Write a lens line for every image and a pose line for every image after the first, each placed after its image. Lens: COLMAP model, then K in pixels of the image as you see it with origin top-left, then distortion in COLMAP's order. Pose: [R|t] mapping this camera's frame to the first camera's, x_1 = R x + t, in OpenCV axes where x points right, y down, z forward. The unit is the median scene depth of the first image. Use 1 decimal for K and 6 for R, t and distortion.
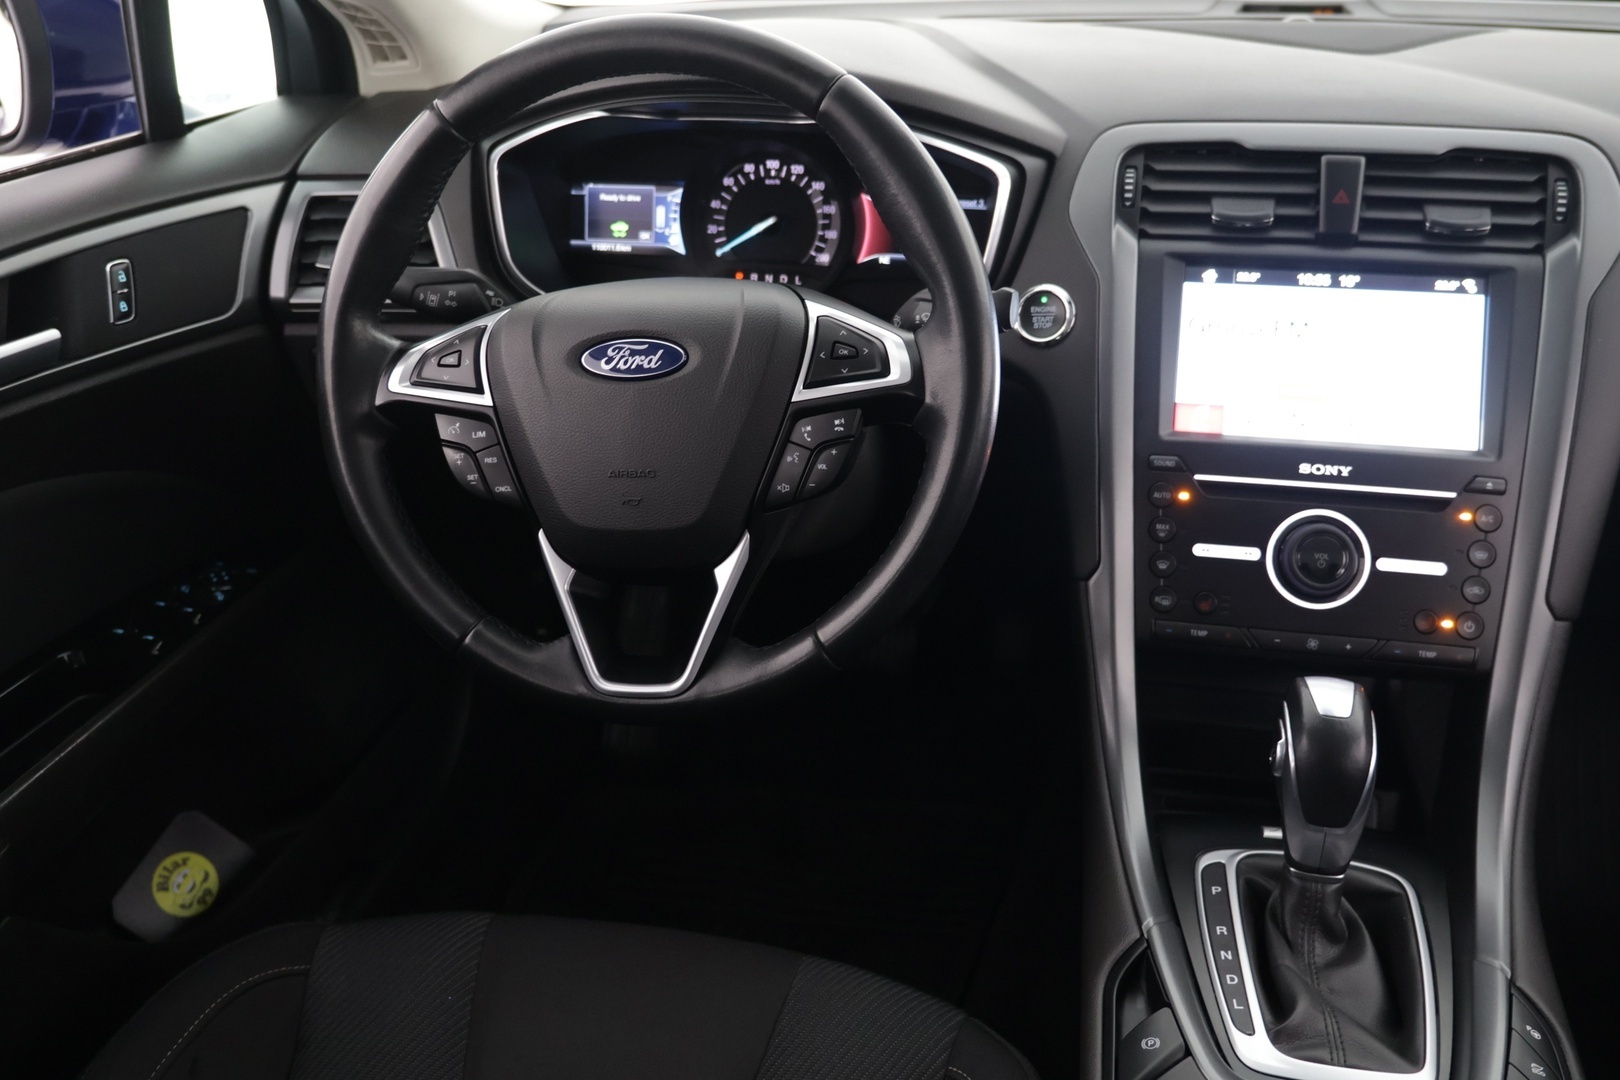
lens RADIAL K [[1373.5, 0, 838.7], [0, 1373.5, 562.6], [0, 0, 1]] dist [0.000083, 0.033652]
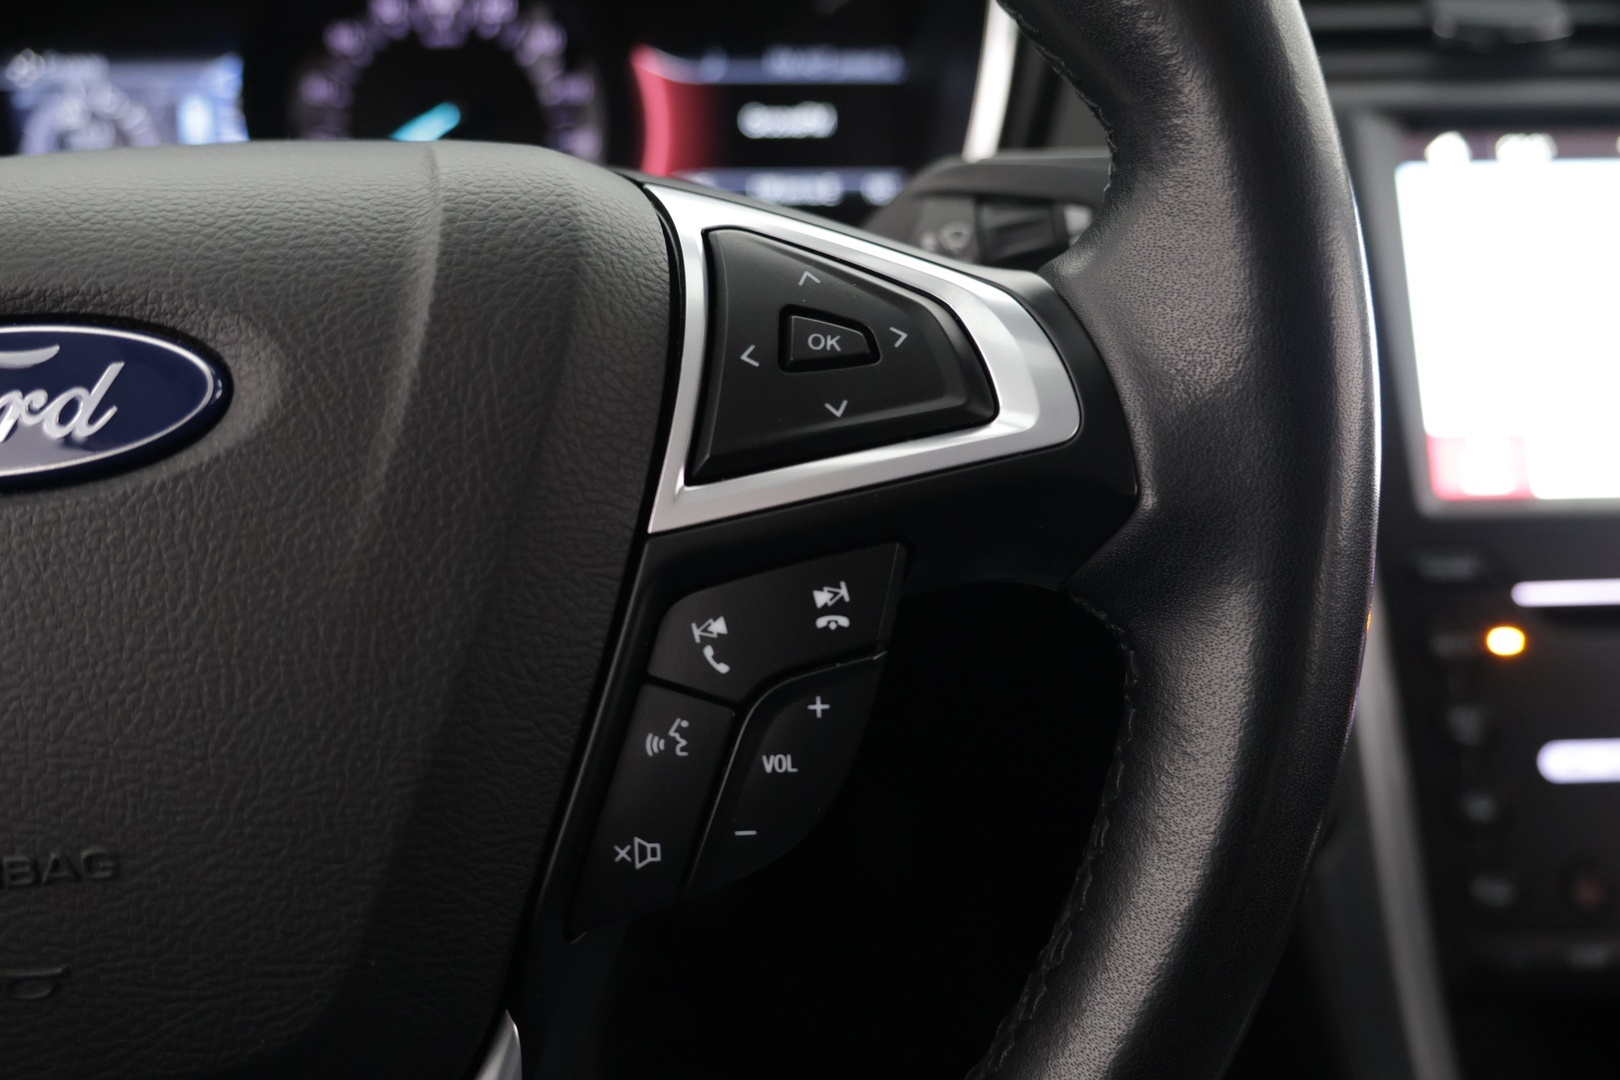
lens RADIAL K [[1373.5, 0, 819.2], [0, 1373.5, 487.4], [0, 0, 1]] dist [0.000083, 0.033652]
pose [[0.969728, -0.066063, 0.235083, -0.059662], [0.076437, 0.996450, -0.035286, -0.105320], [-0.231918, 0.052187, 0.971335, 0.673159]]
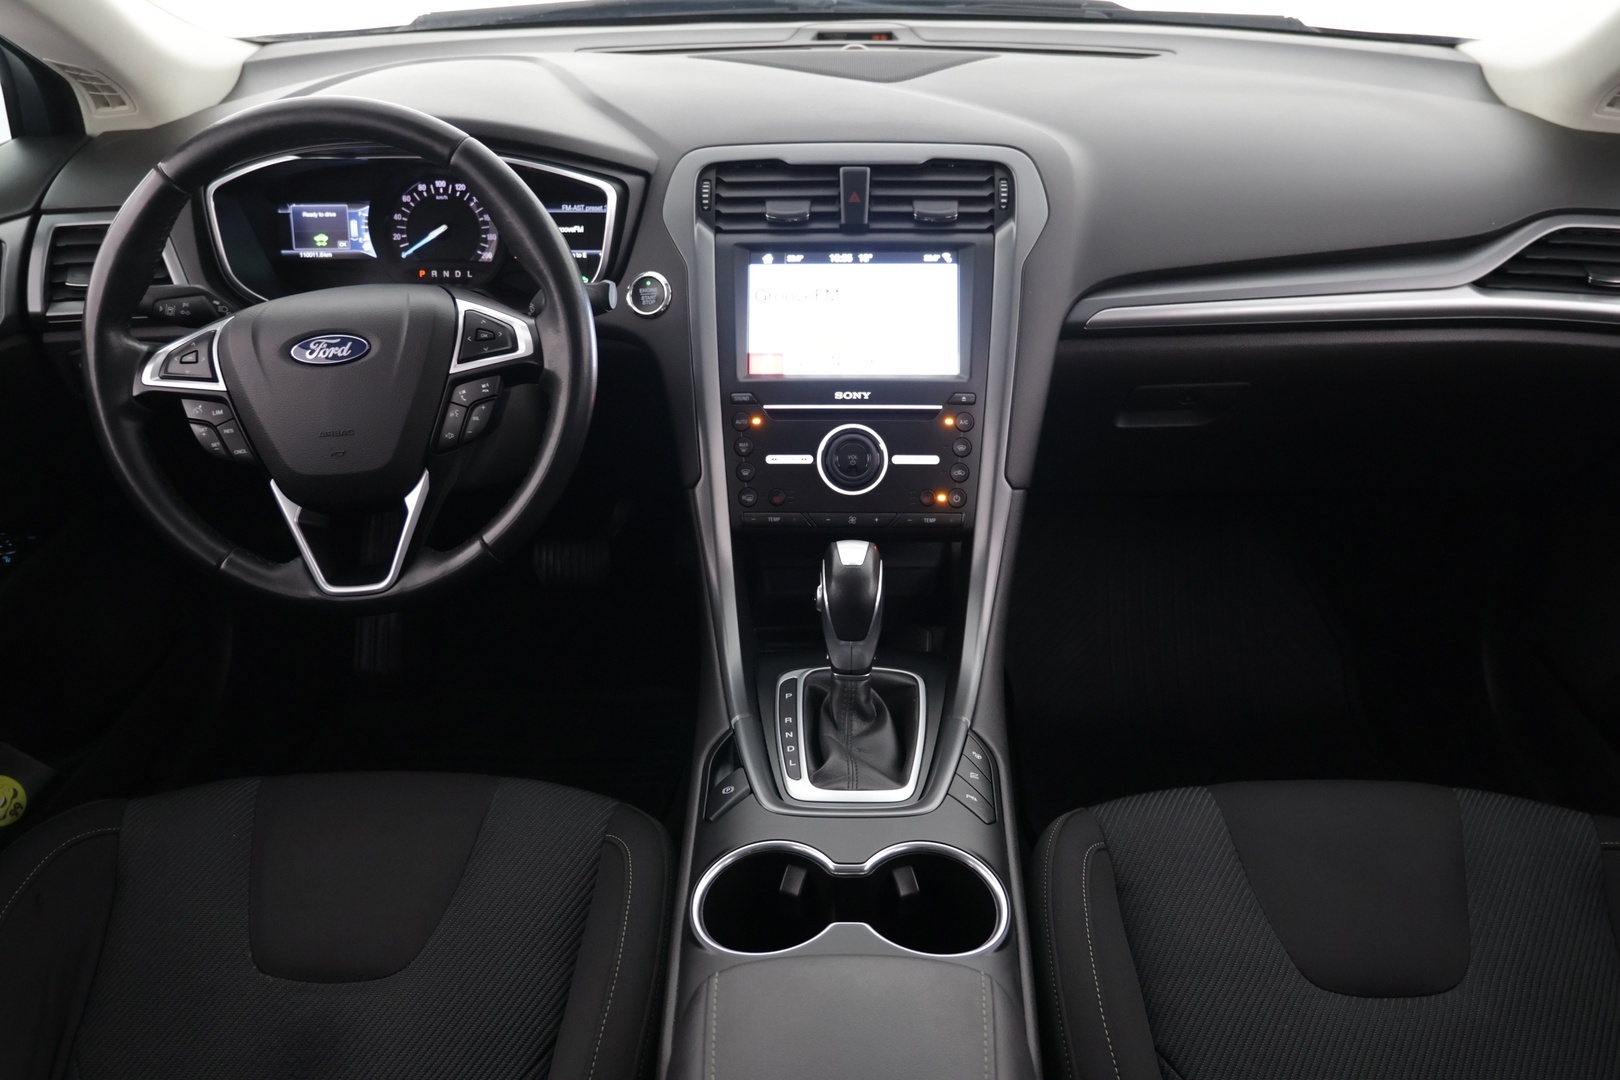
lens RADIAL K [[1373.5, 0, 807.5], [0, 1373.5, 543.5], [0, 0, 1]] dist [0.000083, 0.033652]
pose [[0.987081, -0.083176, 0.136943, 0.110112], [0.079571, 0.996328, 0.031600, 0.036783], [-0.139069, -0.020295, 0.990075, -0.404265]]
